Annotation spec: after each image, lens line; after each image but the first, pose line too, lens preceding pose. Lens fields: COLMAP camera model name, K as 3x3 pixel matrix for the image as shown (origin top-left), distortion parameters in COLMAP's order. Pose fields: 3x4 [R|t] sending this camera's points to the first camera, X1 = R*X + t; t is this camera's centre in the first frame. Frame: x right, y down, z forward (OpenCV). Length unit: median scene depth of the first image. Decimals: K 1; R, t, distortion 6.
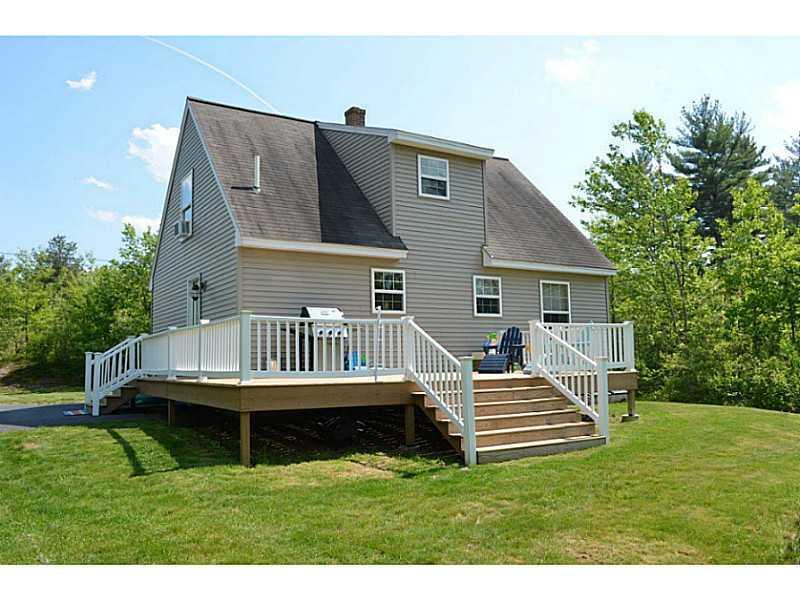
lens RADIAL K [[646.1, 0, 401.8], [0, 646.1, 303.7], [0, 0, 1]] dist [-0.066069, -0.002942]
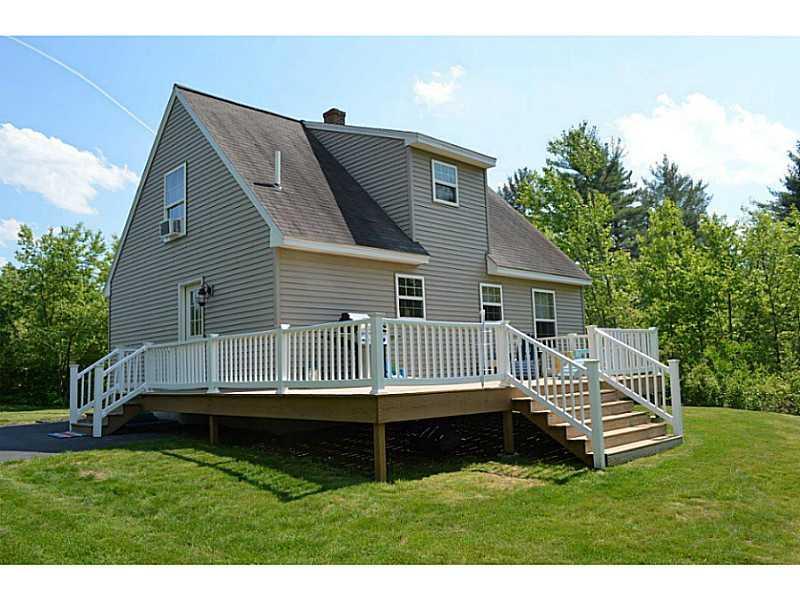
lens RADIAL K [[646.1, 0, 399.3], [0, 646.1, 305.4], [0, 0, 1]] dist [-0.066069, -0.002942]
pose [[0.979228, 0.005044, 0.202701, -0.230487], [-0.001525, 0.999846, -0.017511, 0.009462], [-0.202758, 0.016838, 0.979084, 0.052273]]
